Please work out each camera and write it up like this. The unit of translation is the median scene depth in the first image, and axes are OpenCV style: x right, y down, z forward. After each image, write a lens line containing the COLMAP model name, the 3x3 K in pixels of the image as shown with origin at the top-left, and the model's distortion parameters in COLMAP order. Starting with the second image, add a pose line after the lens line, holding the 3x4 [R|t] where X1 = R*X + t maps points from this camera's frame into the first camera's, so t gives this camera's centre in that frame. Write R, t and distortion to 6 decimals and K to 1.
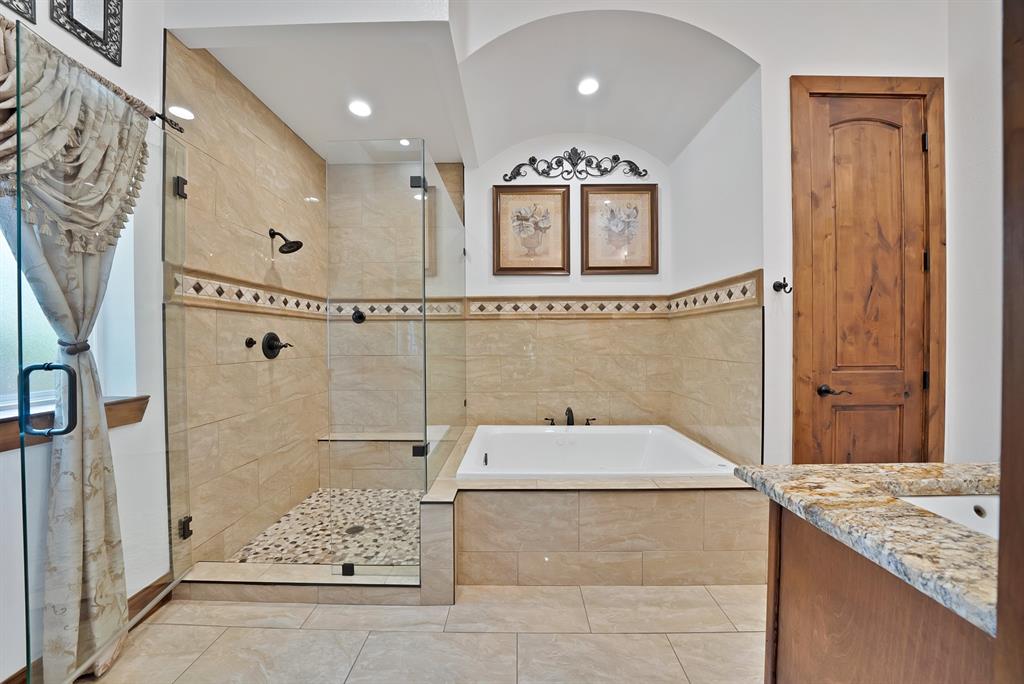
lens RADIAL K [[365.0, 0, 512.9], [0, 365.0, 348.6], [0, 0, 1]] dist [-0.022285, 0.000130]
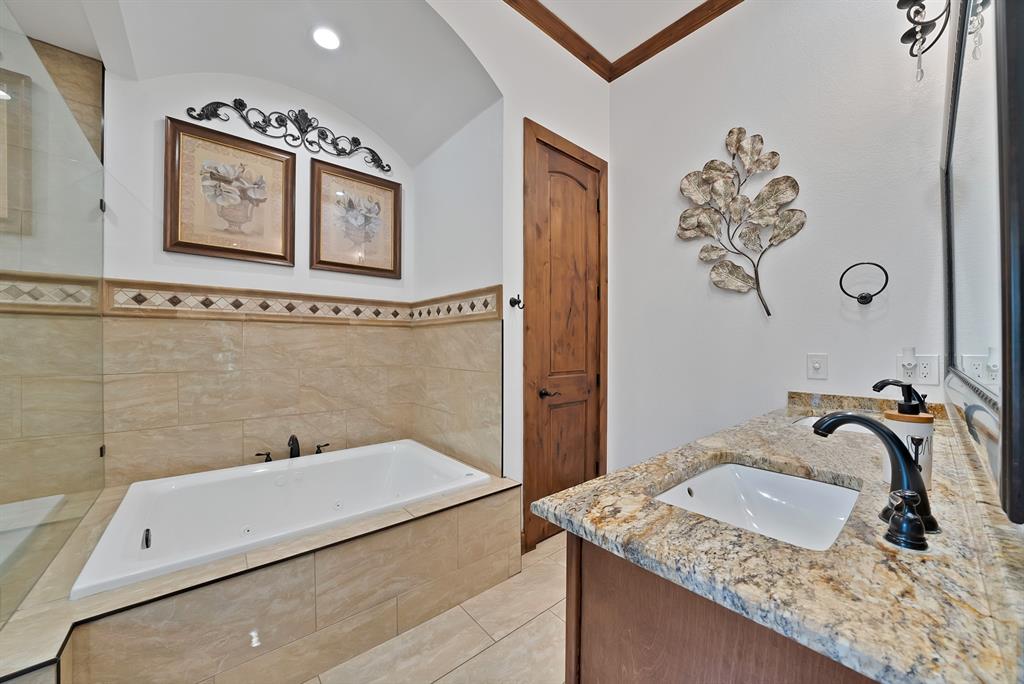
lens RADIAL K [[365.0, 0, 512.9], [0, 365.0, 348.6], [0, 0, 1]] dist [-0.022285, 0.000130]
pose [[0.755692, 0.003732, 0.654917, 0.002678], [0.009494, 0.999816, -0.016652, -0.010637], [-0.654858, 0.018802, 0.755518, 0.143717]]
